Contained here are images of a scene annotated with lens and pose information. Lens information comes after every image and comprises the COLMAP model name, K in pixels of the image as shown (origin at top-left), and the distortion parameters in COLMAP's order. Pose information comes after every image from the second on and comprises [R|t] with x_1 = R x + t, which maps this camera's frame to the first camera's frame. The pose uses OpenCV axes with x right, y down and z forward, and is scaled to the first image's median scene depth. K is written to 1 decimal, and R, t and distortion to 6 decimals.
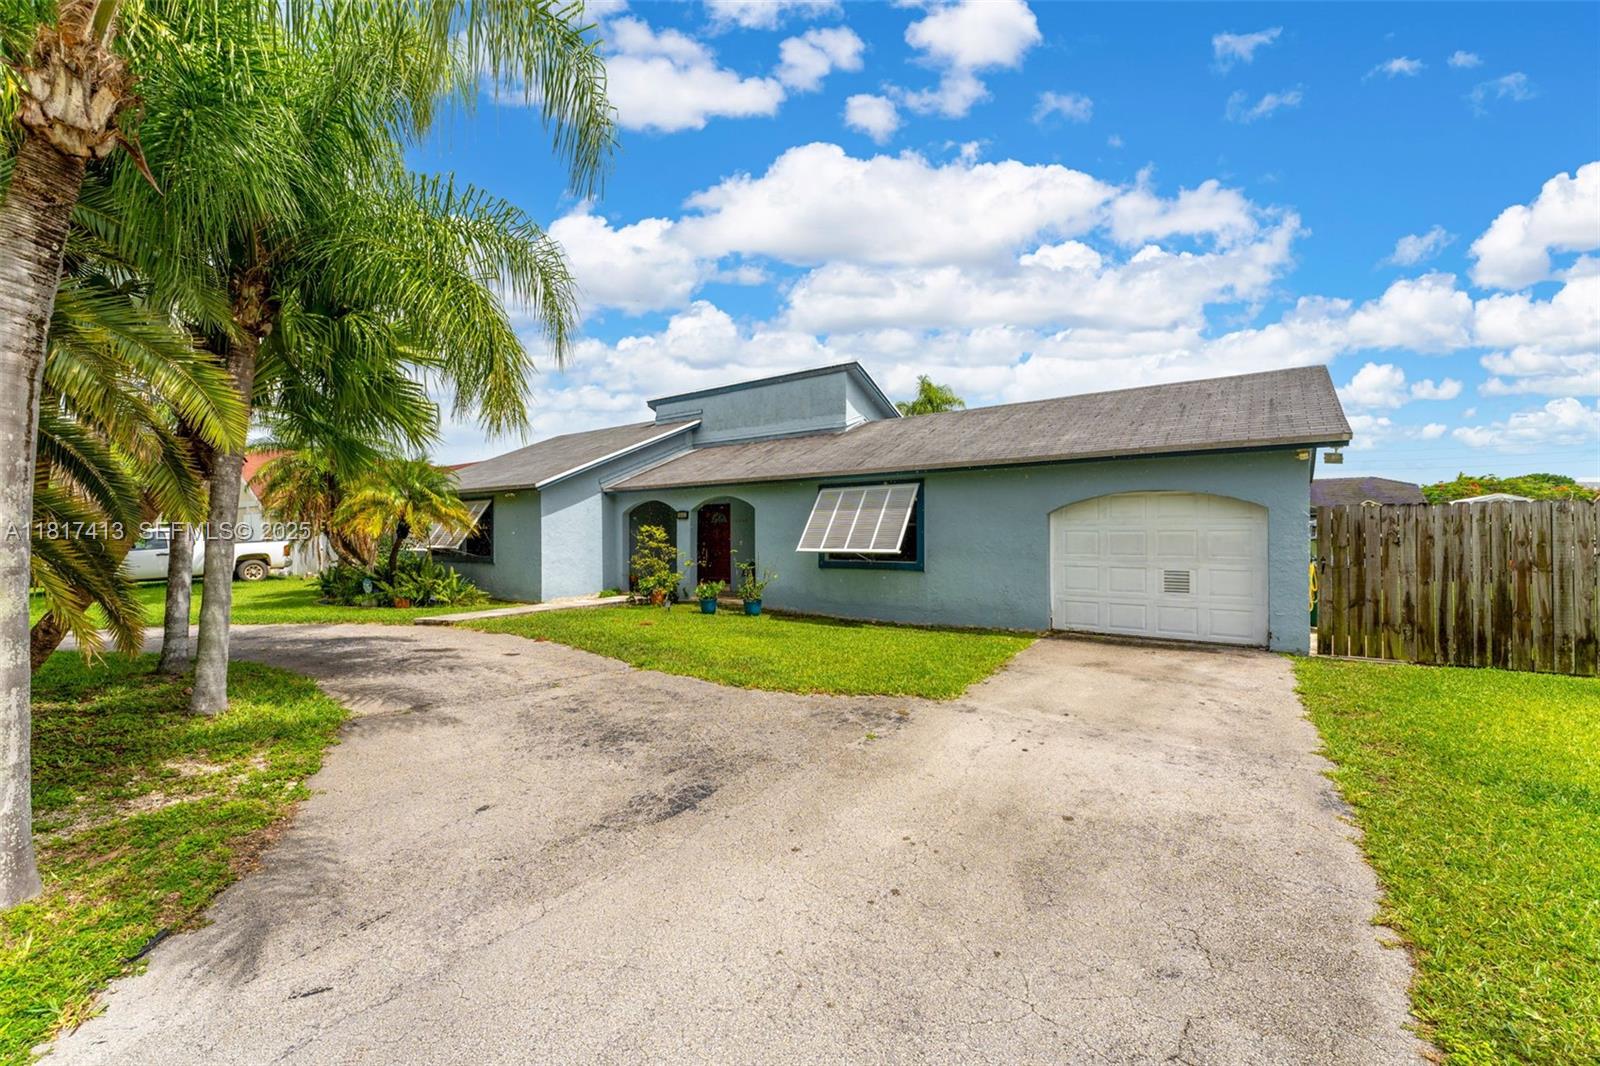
lens RADIAL K [[659.4, 0, 759.4], [0, 659.4, 536.3], [0, 0, 1]] dist [0.000143, -0.000007]
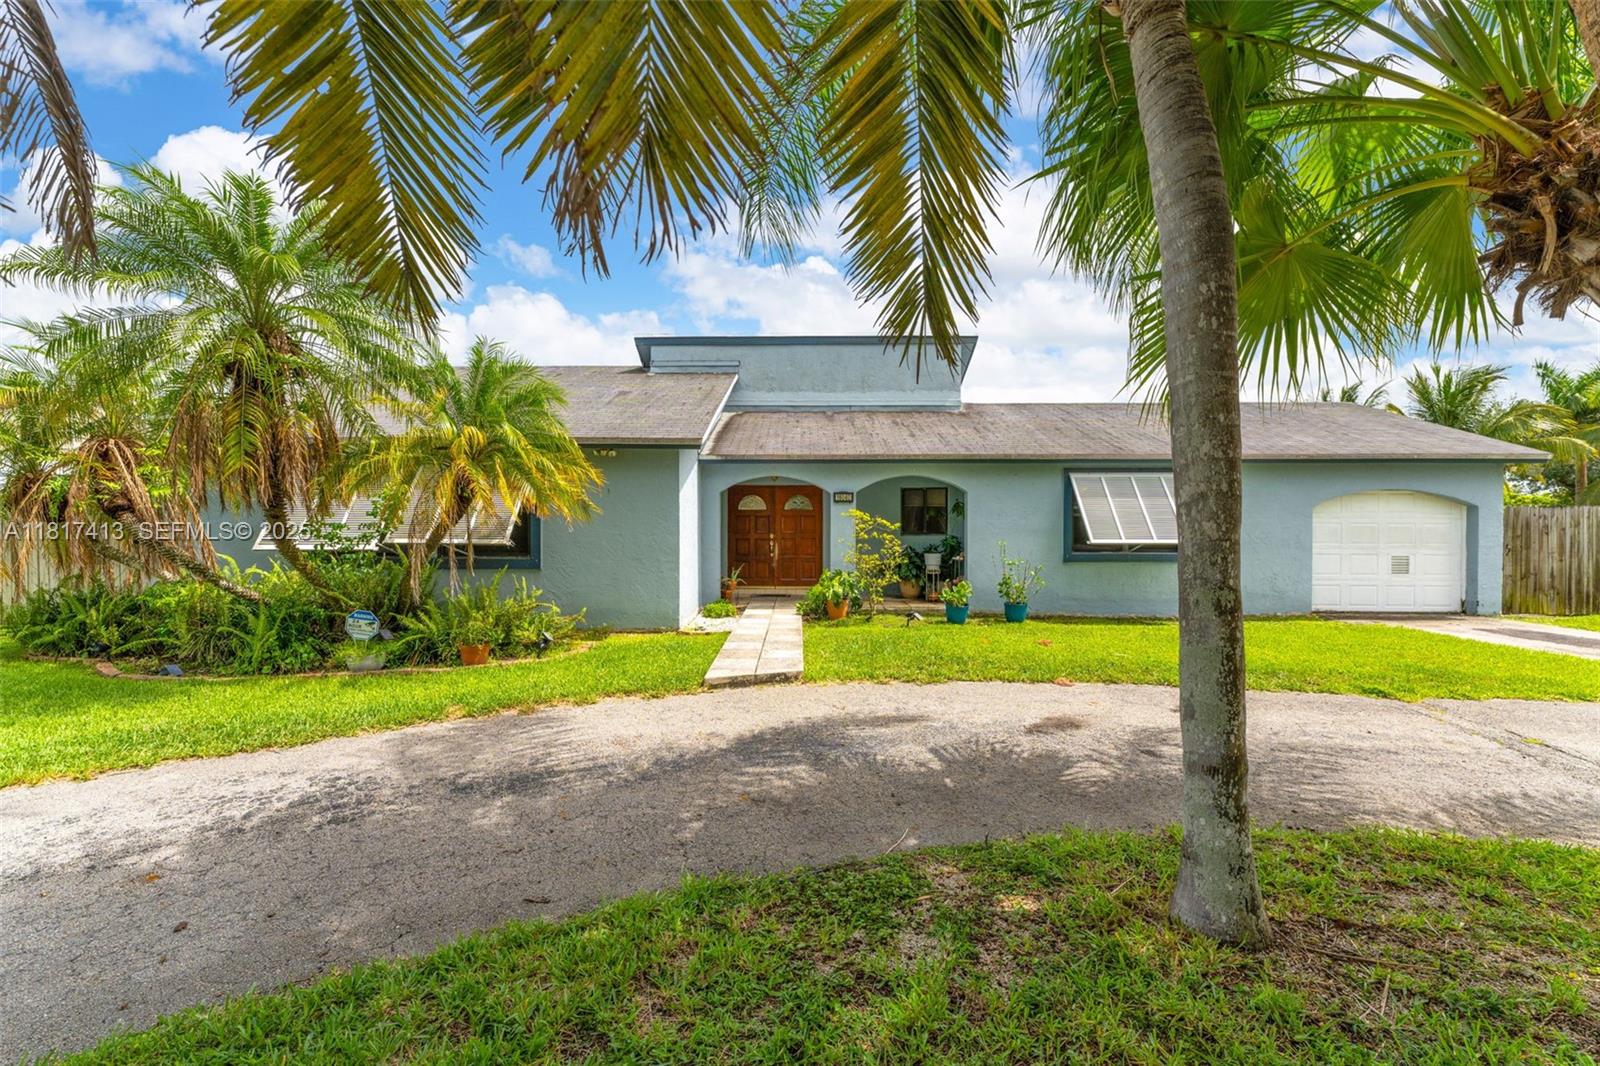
lens RADIAL K [[652.8, 0, 800.0], [0, 652.8, 533.0], [0, 0, 1]] dist [-0.000094, 0.000121]
pose [[0.801620, 0.003770, 0.597822, -0.904194], [-0.004433, 0.999990, -0.000361, 0.013834], [-0.597818, -0.002361, 0.801628, 0.639246]]
